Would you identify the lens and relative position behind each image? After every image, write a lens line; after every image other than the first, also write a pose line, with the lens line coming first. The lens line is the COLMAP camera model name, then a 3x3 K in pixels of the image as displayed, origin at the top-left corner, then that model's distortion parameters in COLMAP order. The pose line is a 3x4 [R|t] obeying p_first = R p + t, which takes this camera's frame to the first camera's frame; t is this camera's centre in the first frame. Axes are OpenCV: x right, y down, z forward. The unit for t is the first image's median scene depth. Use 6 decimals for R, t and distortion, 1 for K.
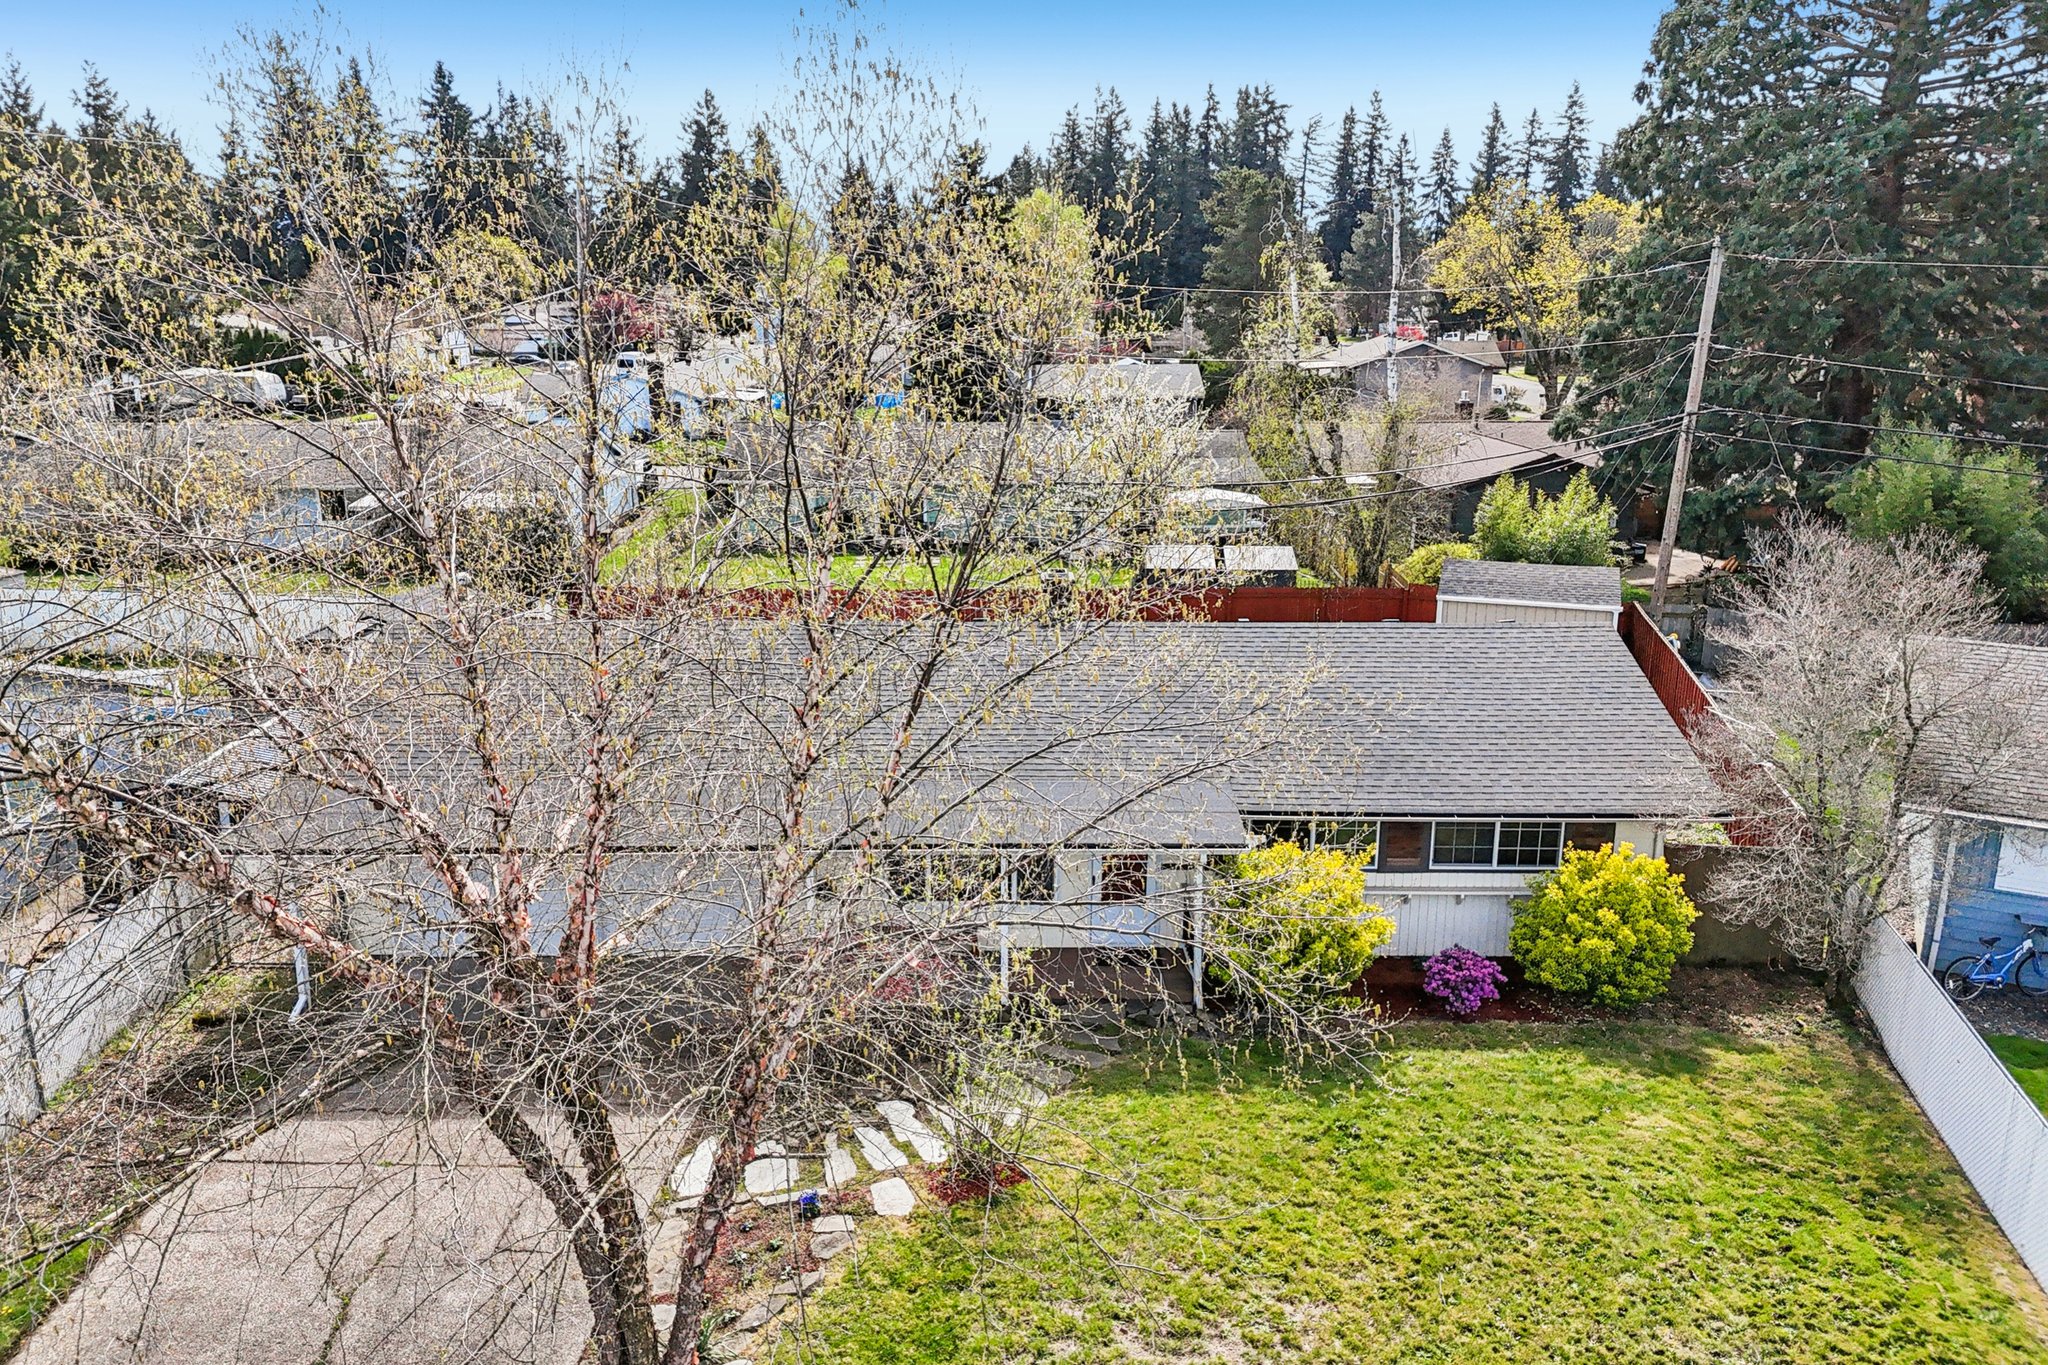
lens RADIAL K [[1494.9, 0, 1024.0], [0, 1494.9, 682.5], [0, 0, 1]] dist [0.033442, -0.008474]
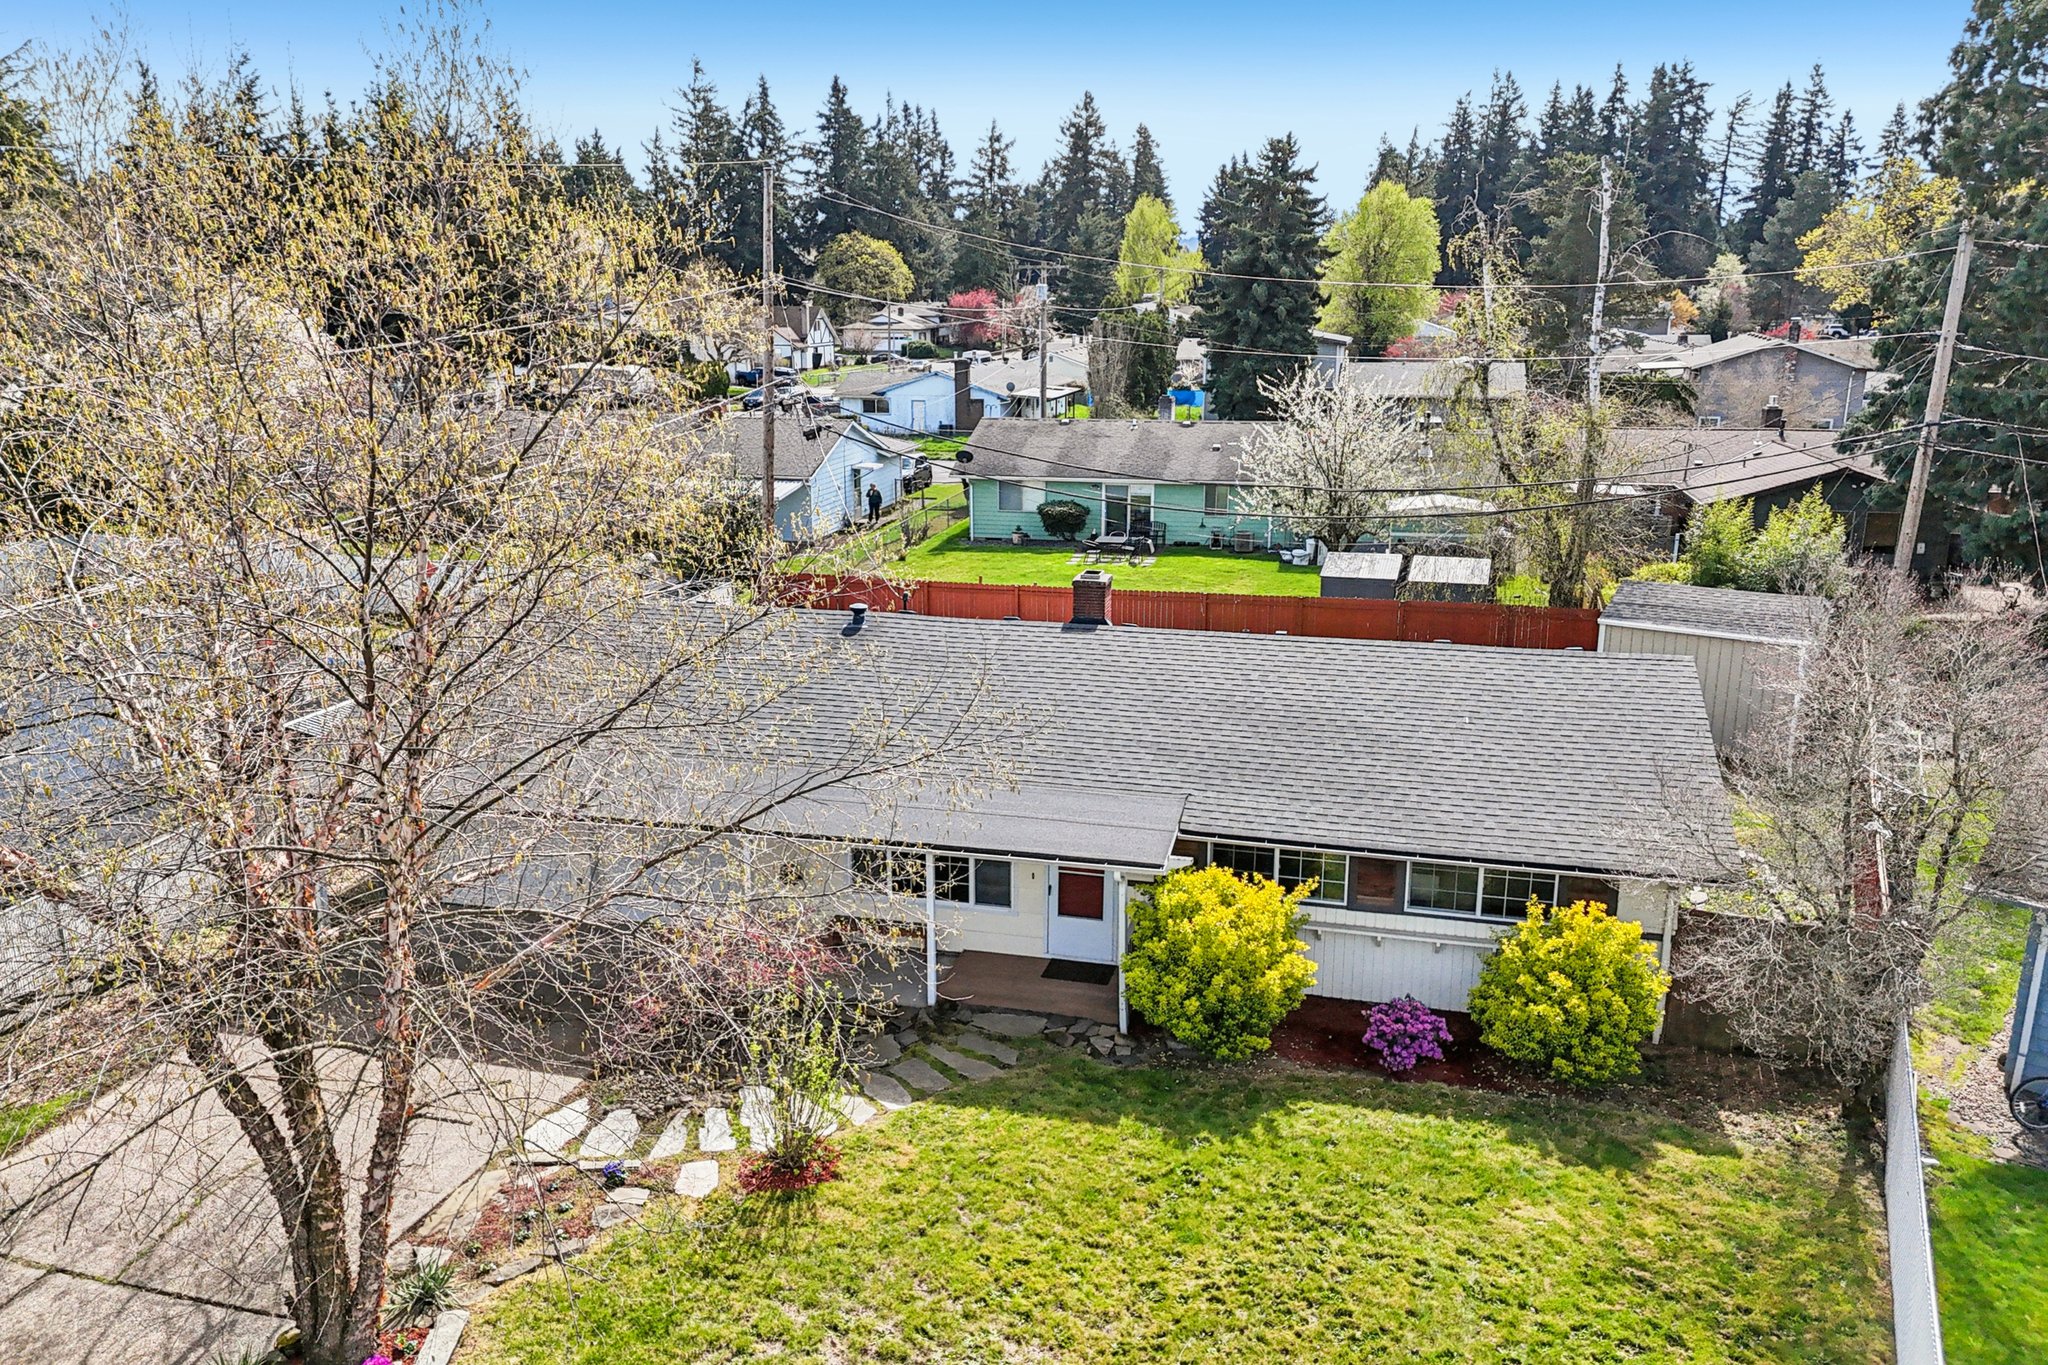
lens RADIAL K [[1498.3, 0, 1024.0], [0, 1498.3, 682.5], [0, 0, 1]] dist [0.058889, -0.050081]
pose [[0.969141, 0.059536, -0.239211, 0.155226], [-0.059659, 0.998196, 0.006733, -0.004958], [0.239180, 0.007746, 0.970944, 0.026783]]
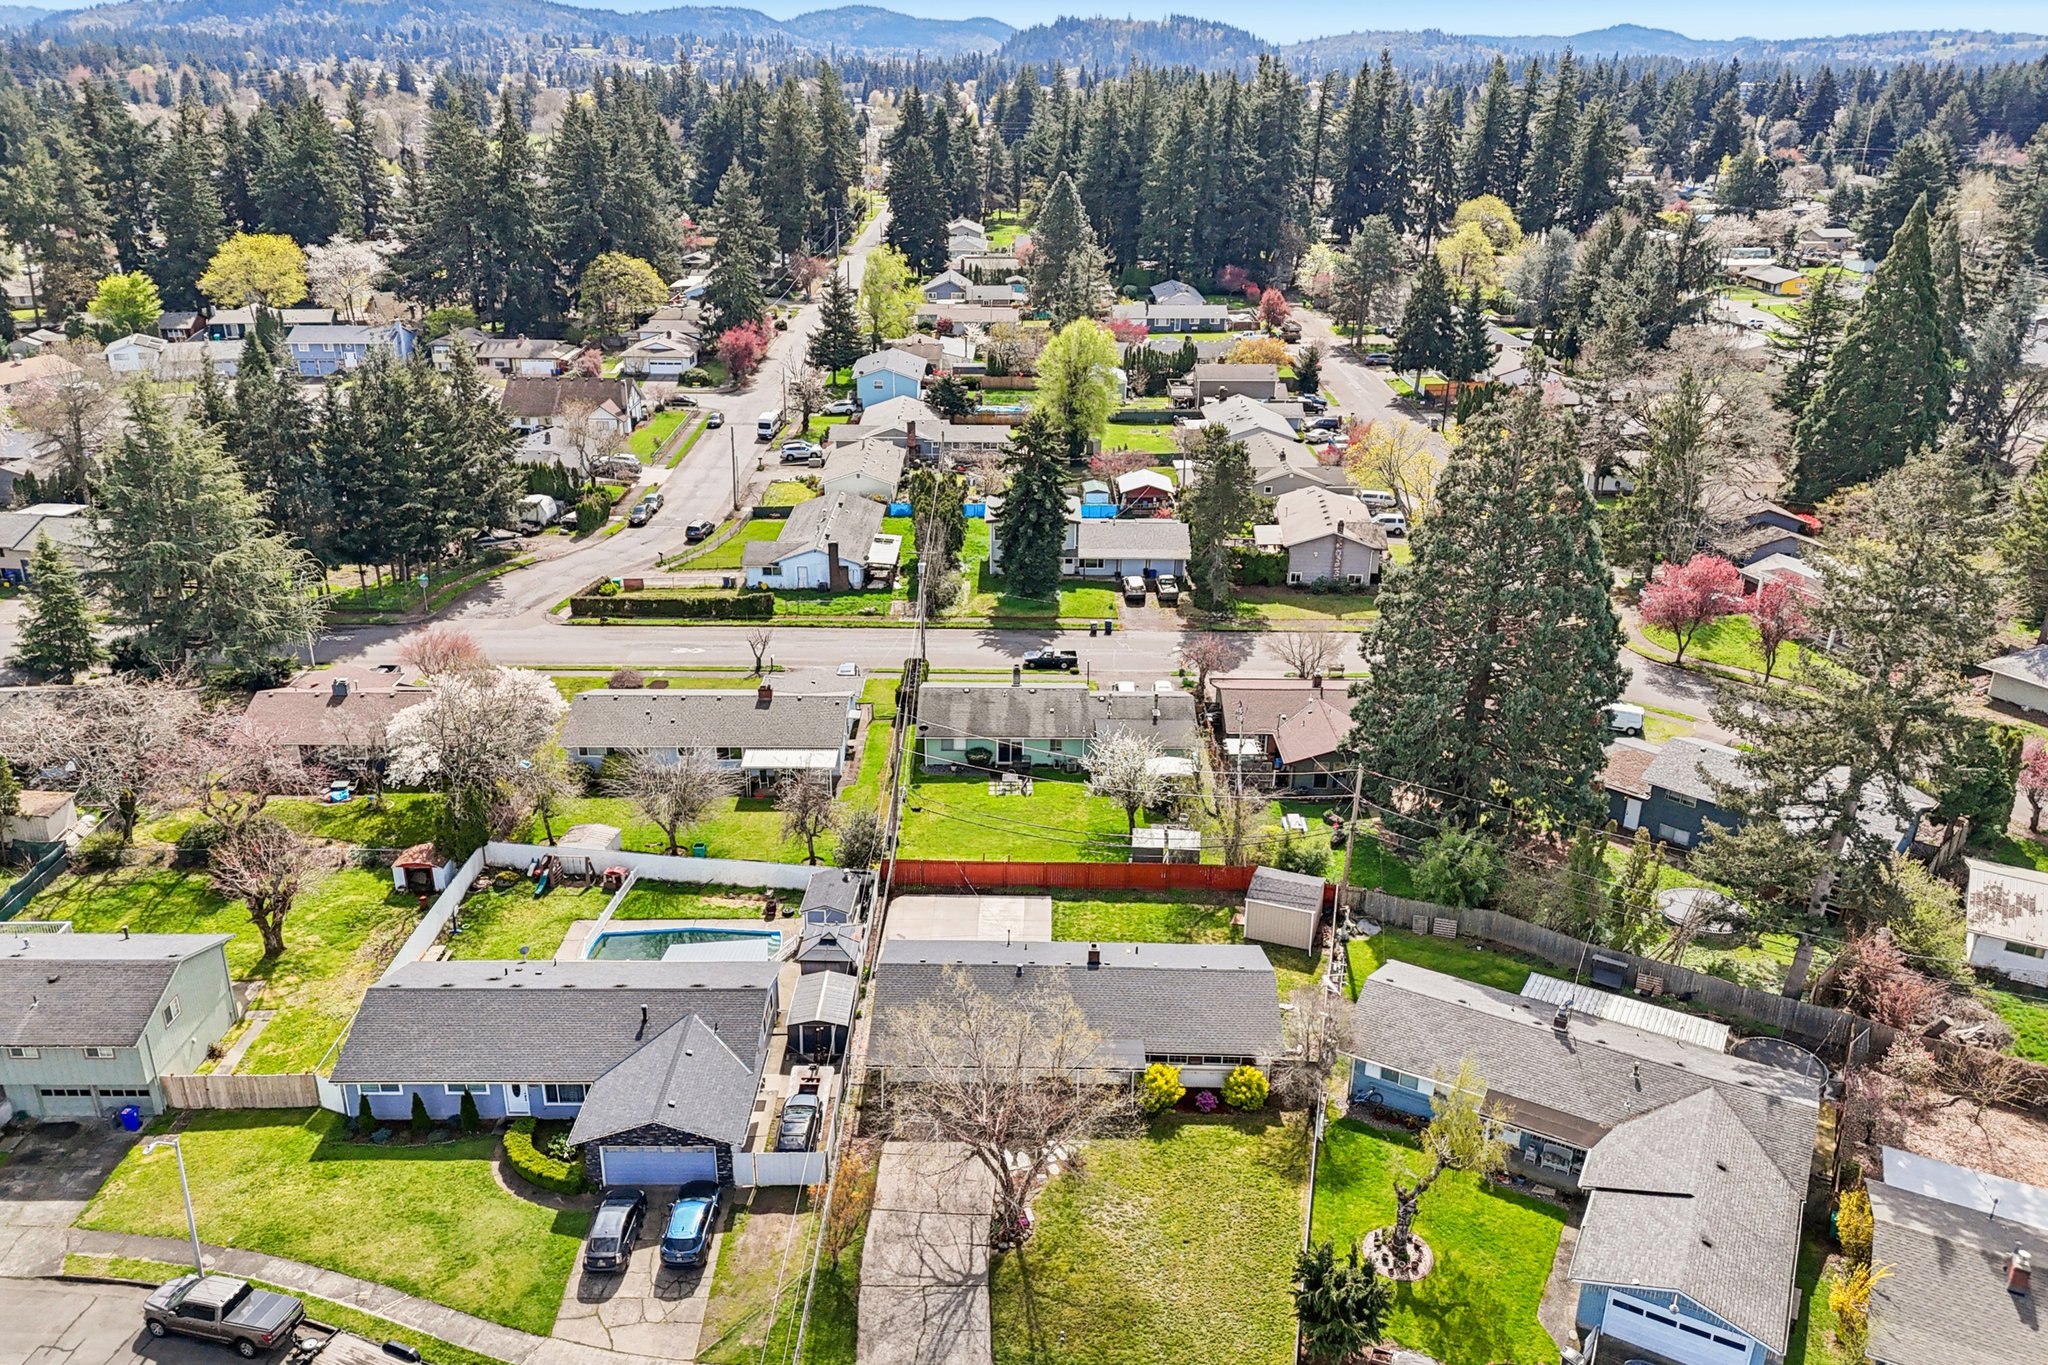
lens RADIAL K [[1498.3, 0, 1024.0], [0, 1498.3, 682.5], [0, 0, 1]] dist [0.058889, -0.050081]
pose [[0.999845, 0.014155, -0.010439, -0.066242], [-0.012614, 0.990737, 0.135205, -0.716526], [0.012256, -0.135052, 0.990763, -1.365017]]
